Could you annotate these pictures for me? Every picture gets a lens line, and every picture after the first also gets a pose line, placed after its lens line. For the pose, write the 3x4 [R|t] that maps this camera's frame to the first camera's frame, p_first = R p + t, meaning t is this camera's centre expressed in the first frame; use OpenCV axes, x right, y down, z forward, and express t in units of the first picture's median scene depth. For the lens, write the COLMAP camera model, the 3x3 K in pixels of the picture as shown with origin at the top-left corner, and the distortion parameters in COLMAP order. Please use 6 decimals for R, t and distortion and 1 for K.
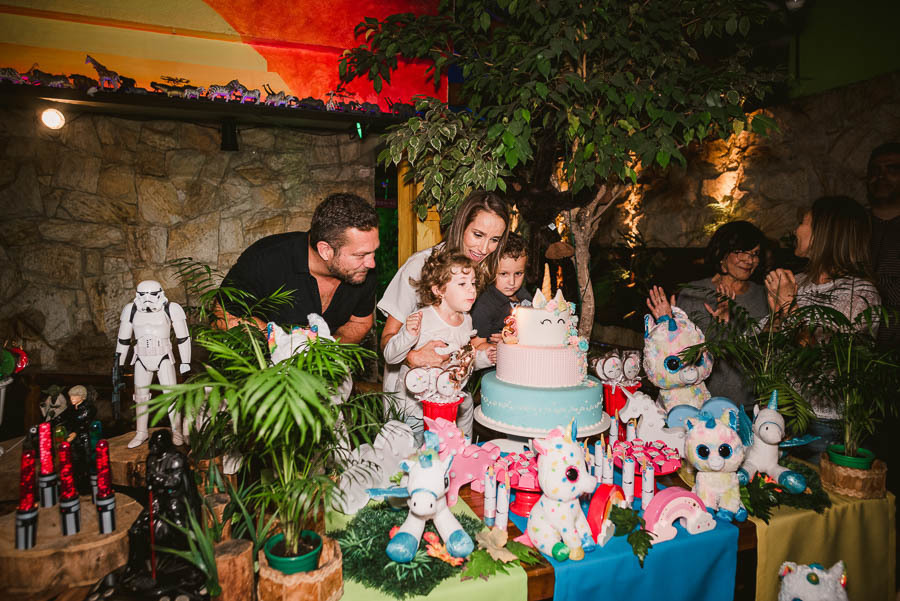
lens RADIAL K [[547.0, 0, 449.9], [0, 547.0, 288.1], [0, 0, 1]] dist [-0.037478, 0.015052]
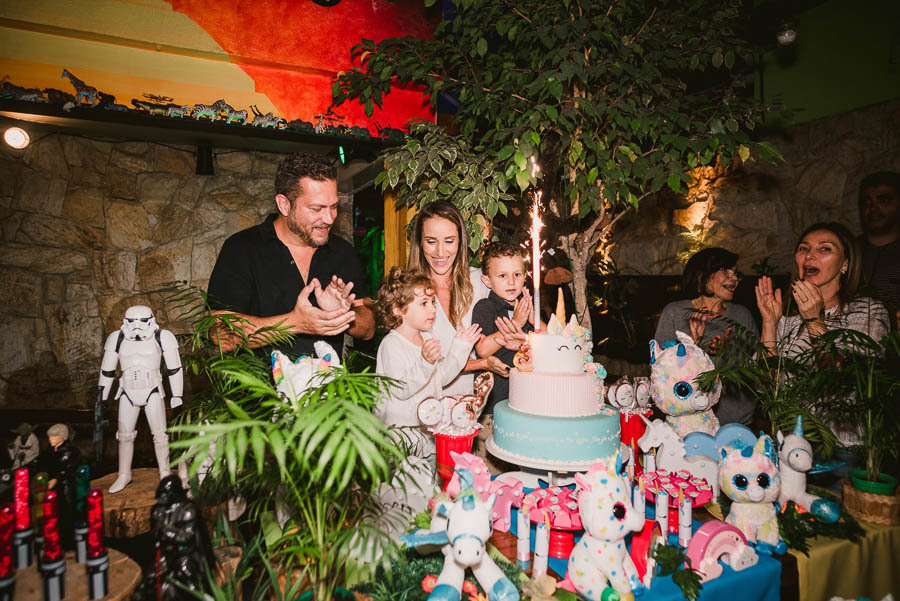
lens RADIAL K [[538.7, 0, 450.1], [0, 538.7, 288.0], [0, 0, 1]] dist [-0.037523, 0.015087]
pose [[0.997403, 0.000102, 0.072022, -0.040395], [0.003718, 0.998593, -0.052900, 0.002239], [-0.071926, 0.053031, 0.995999, 0.027672]]
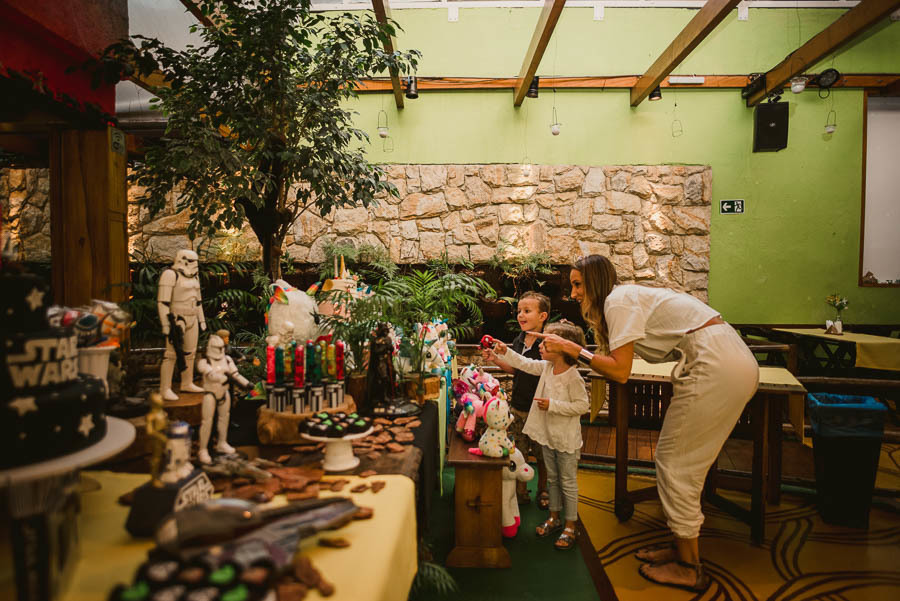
lens RADIAL K [[522.4, 0, 450.0], [0, 522.4, 300.5], [0, 0, 1]] dist [-0.043935, 0.020916]
pose [[0.375000, -0.032971, 0.926438, -0.572381], [0.065779, 0.997795, 0.008885, 0.050377], [-0.924688, 0.057608, 0.376342, 0.029051]]
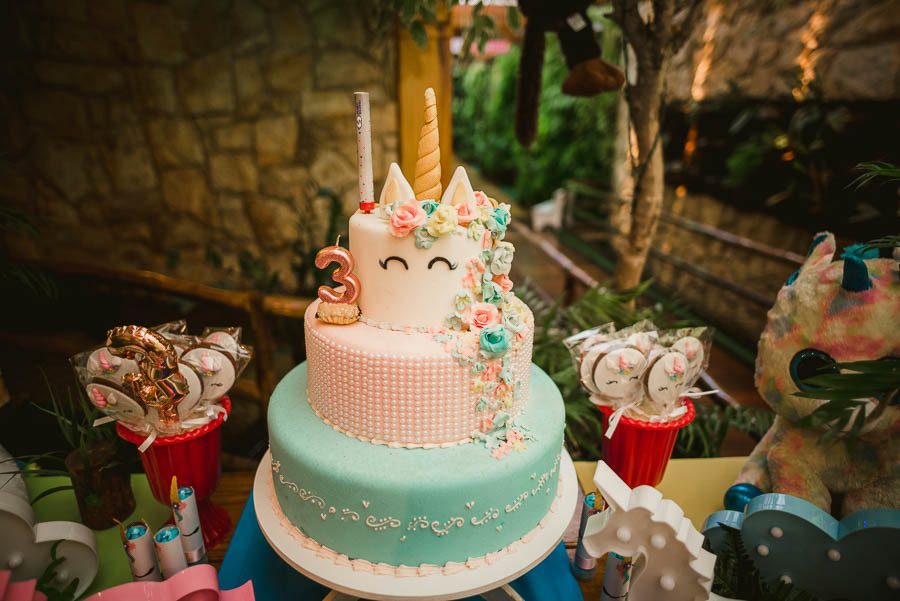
lens RADIAL K [[522.4, 0, 450.0], [0, 522.4, 300.5], [0, 0, 1]] dist [-0.043935, 0.020916]
pose [[0.965019, 0.098228, -0.243084, 0.131007], [-0.026274, 0.958728, 0.283107, -0.004446], [0.260861, -0.266817, 0.927772, 0.311985]]
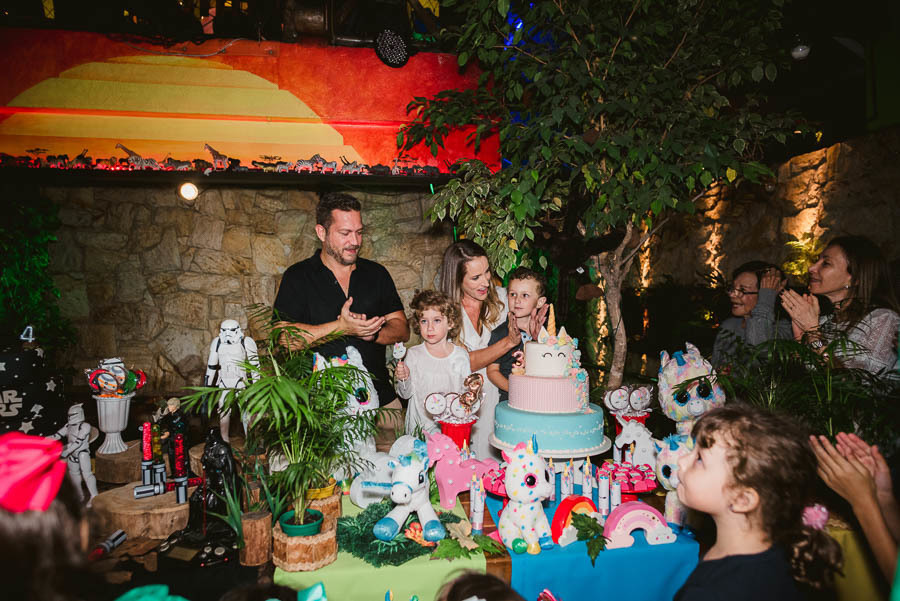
lens RADIAL K [[539.2, 0, 450.0], [0, 539.2, 300.5], [0, 0, 1]] dist [-0.039483, 0.016255]
pose [[0.979277, -0.011478, -0.202202, 0.090727], [-0.000185, 0.998342, -0.057566, 0.005798], [0.202527, 0.056411, 0.977651, -0.061412]]
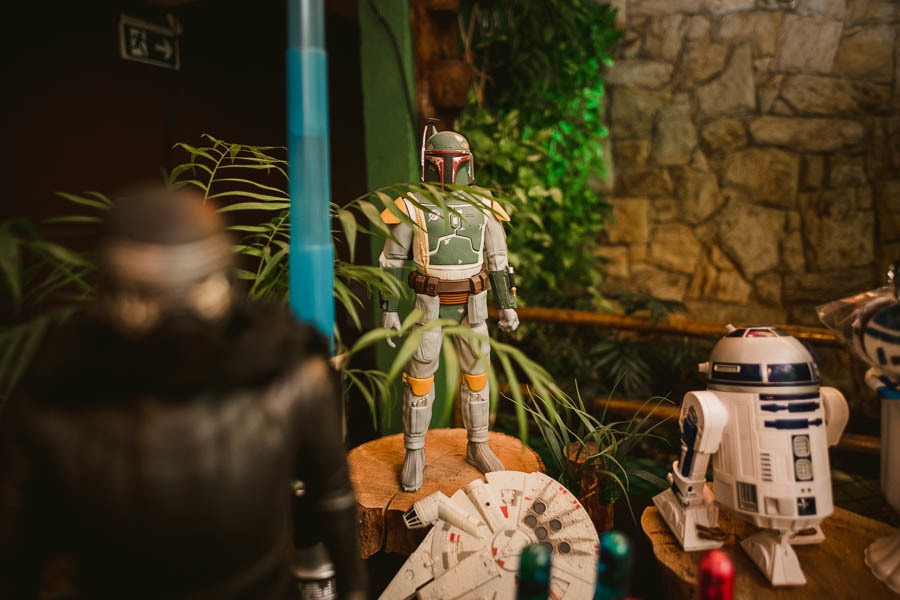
lens RADIAL K [[533.5, 0, 448.7], [0, 533.5, 265.4], [0, 0, 1]] dist [-0.020315, 0.001856]
pose [[0.680986, 0.085718, -0.727263, -0.498363], [-0.031662, 0.995643, 0.087703, 0.032790], [0.731612, -0.036698, 0.680733, 0.158761]]
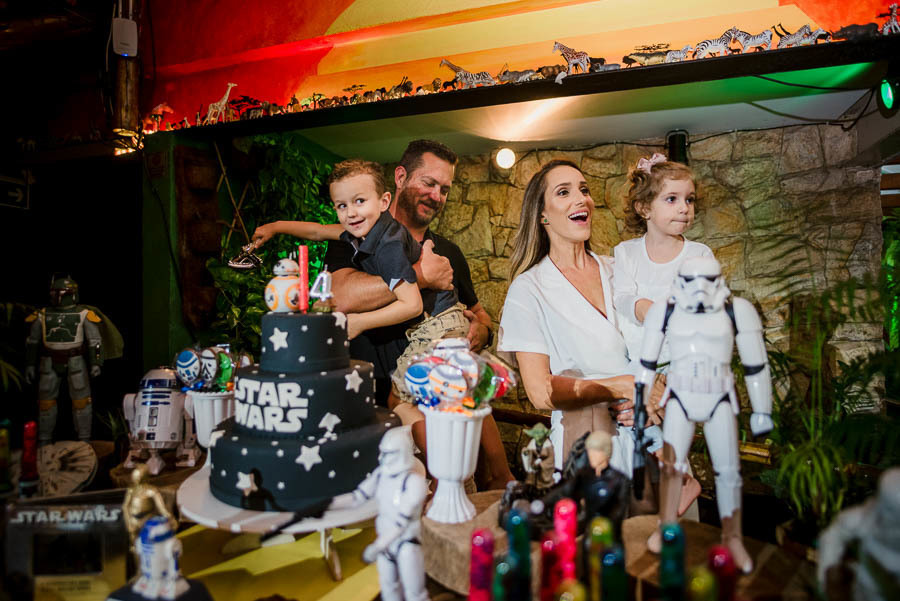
lens RADIAL K [[533.7, 0, 450.0], [0, 533.7, 300.5], [0, 0, 1]] dist [-0.037305, 0.016004]
pose [[0.766849, -0.013560, -0.641684, -0.167117], [-0.045075, 0.996170, -0.074918, 0.034691], [0.640243, 0.086374, 0.763301, 0.175732]]
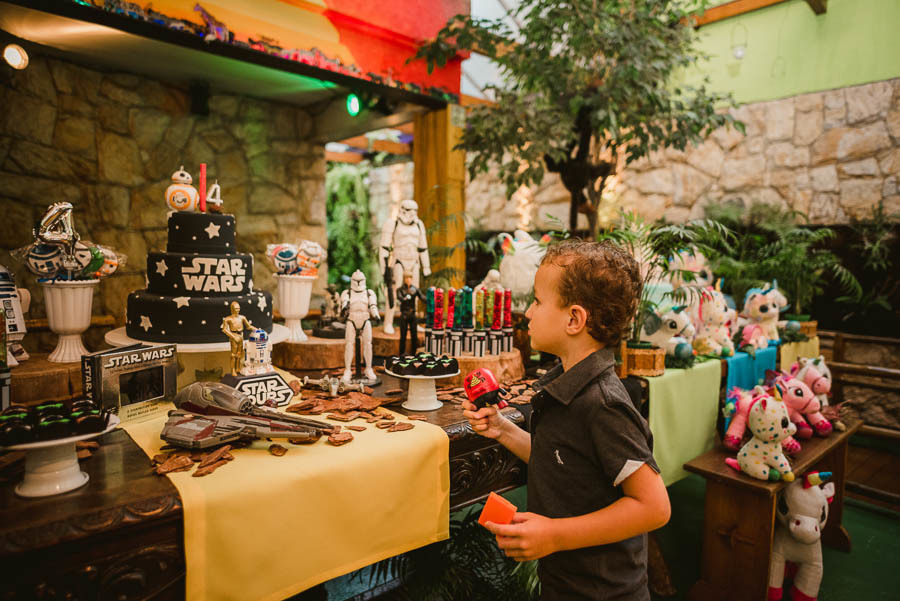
lens RADIAL K [[555.5, 0, 450.0], [0, 555.5, 300.5], [0, 0, 1]] dist [-0.041536, 0.019180]
pose [[0.929790, -0.018408, 0.367629, -0.395068], [0.014242, 0.999800, 0.014041, 0.085204], [-0.367814, -0.007819, 0.929866, -0.104968]]
